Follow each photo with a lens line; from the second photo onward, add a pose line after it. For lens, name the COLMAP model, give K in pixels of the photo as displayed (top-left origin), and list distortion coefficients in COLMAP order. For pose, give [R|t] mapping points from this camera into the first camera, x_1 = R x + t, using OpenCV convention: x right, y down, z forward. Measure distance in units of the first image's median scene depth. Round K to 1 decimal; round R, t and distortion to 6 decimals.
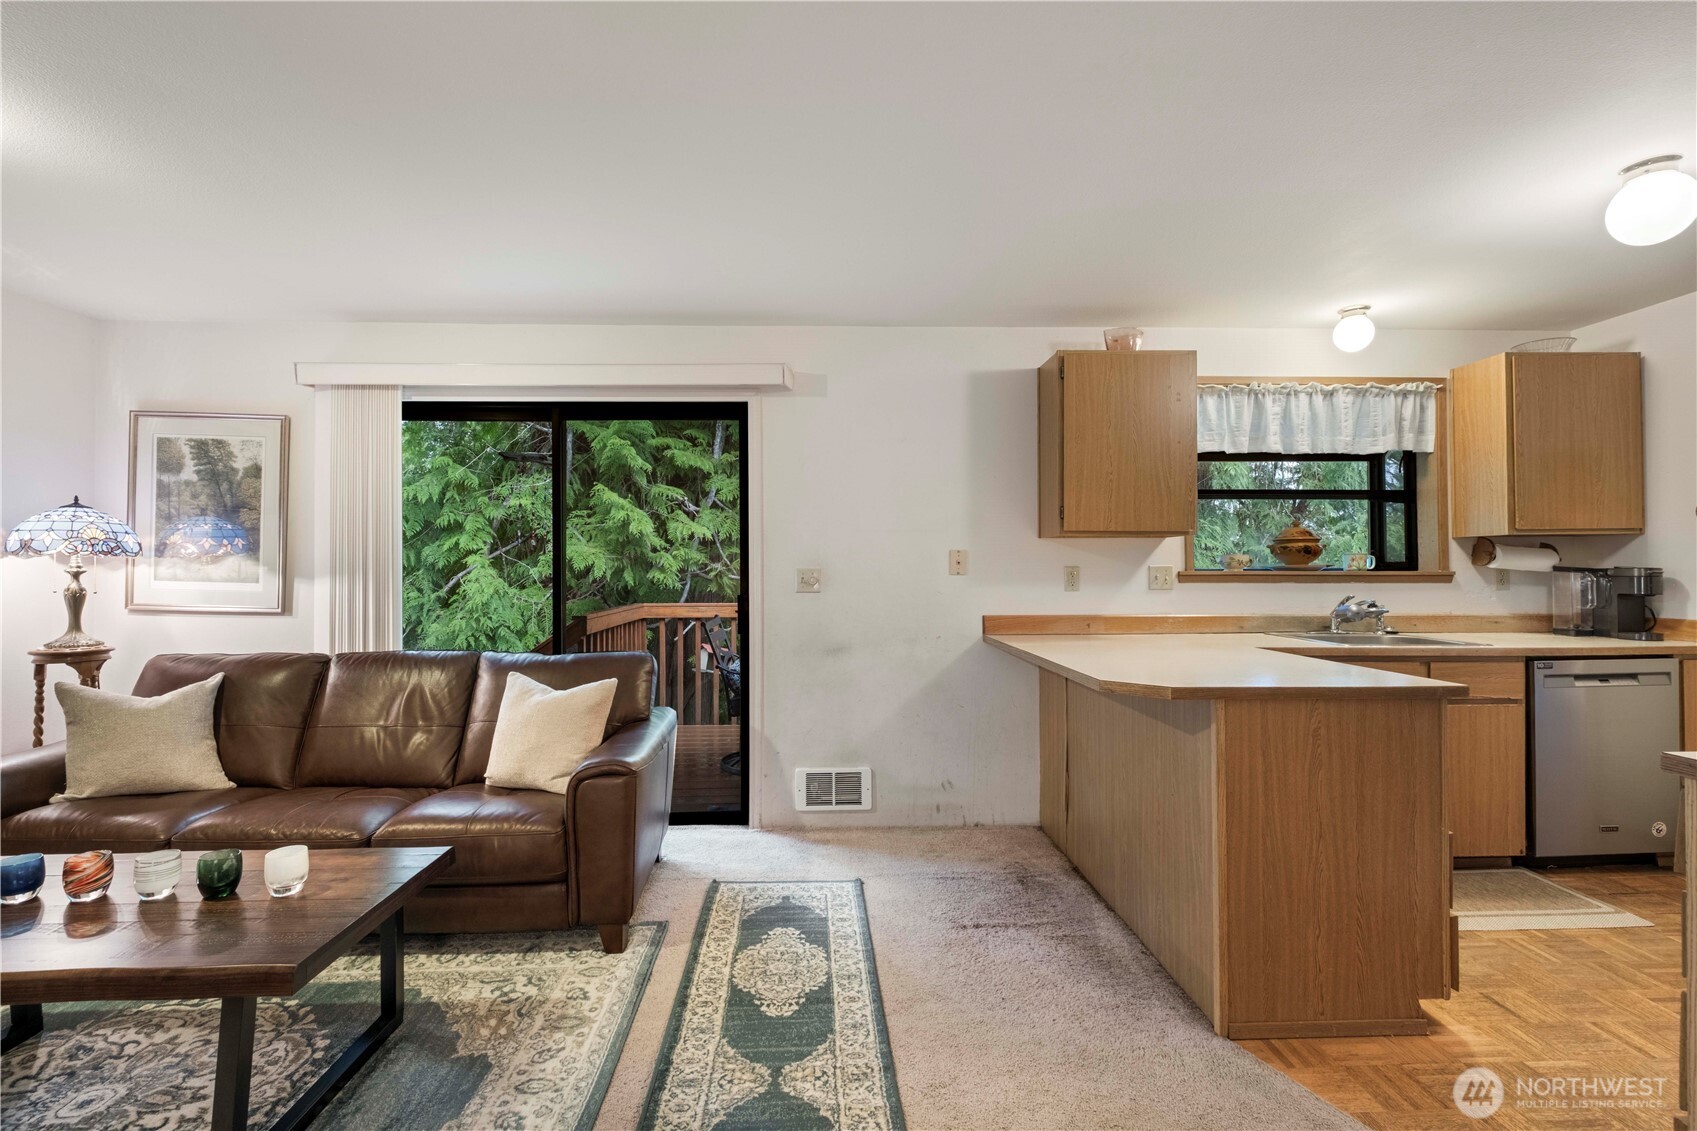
lens RADIAL K [[736.9, 0, 864.3], [0, 736.9, 563.0], [0, 0, 1]] dist [-0.000904, -0.002700]
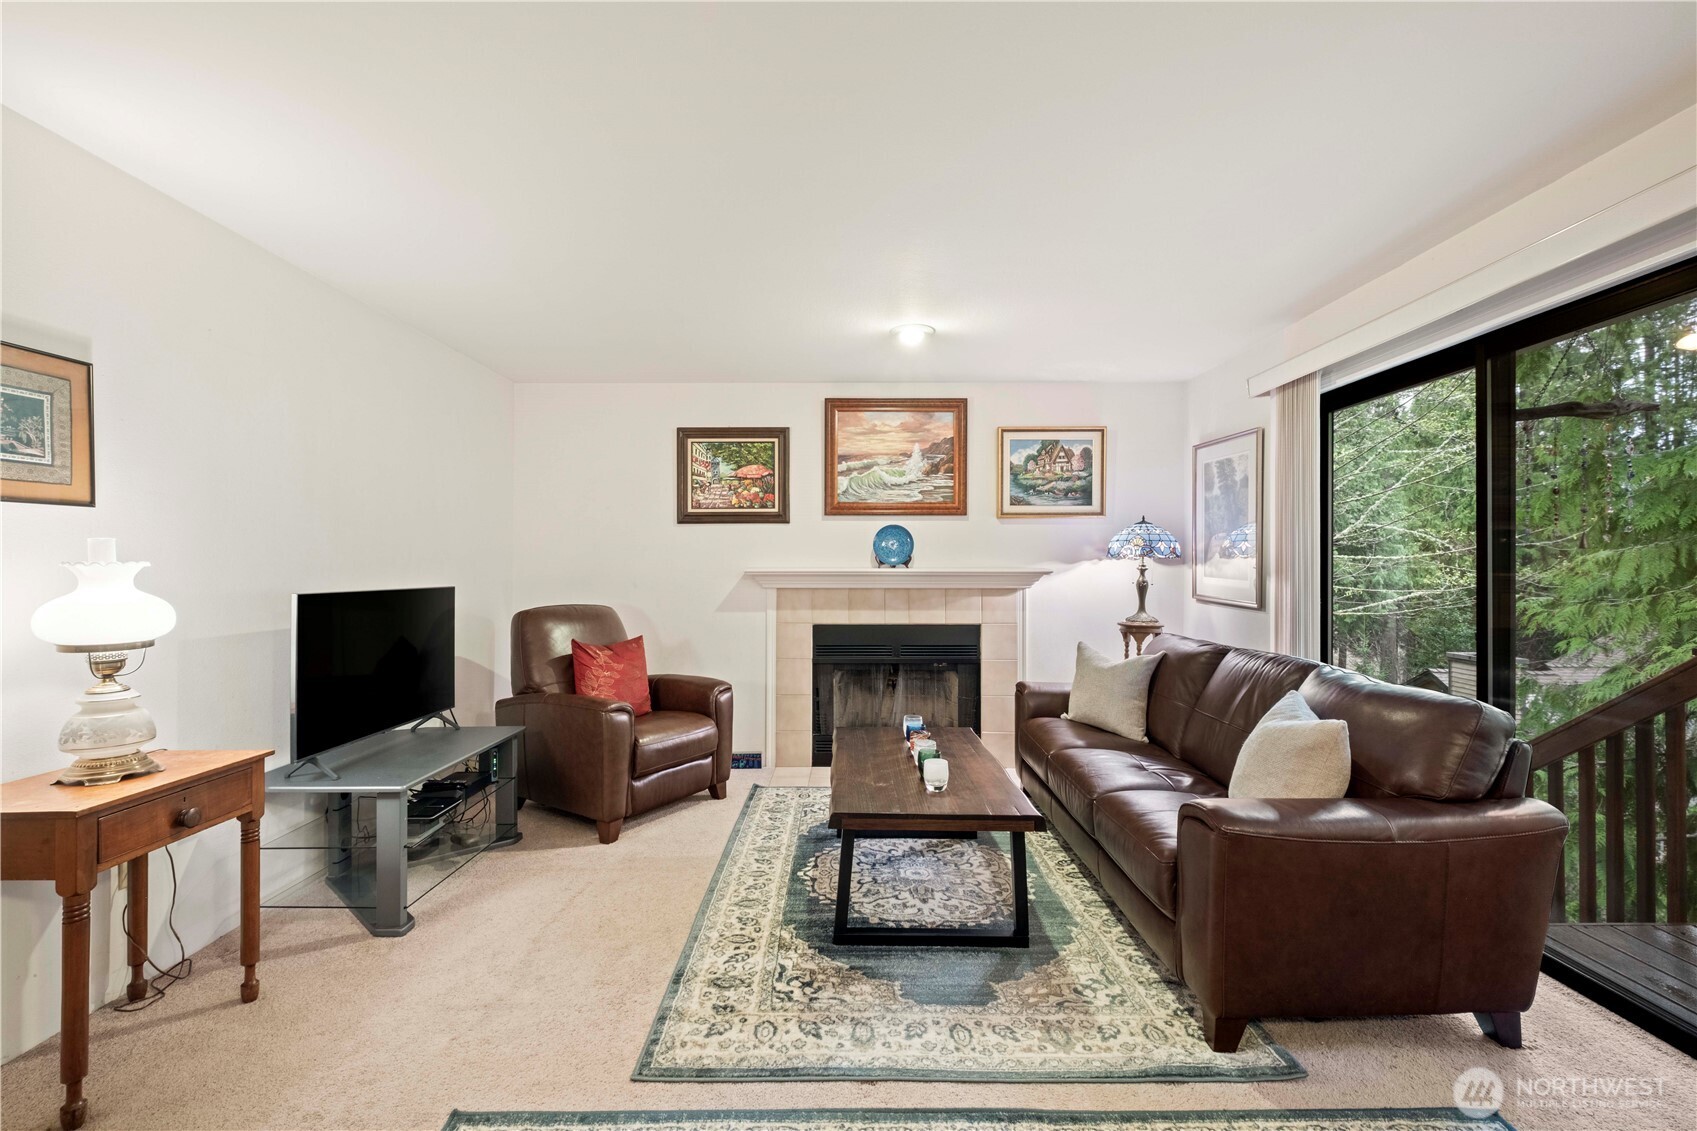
lens RADIAL K [[736.9, 0, 840.6], [0, 736.9, 564.7], [0, 0, 1]] dist [-0.000904, -0.002700]
pose [[-0.064012, 0.001436, -0.997948, 0.491250], [0.007158, 0.999974, 0.000980, -0.003130], [0.997923, -0.007080, -0.064021, 0.646758]]
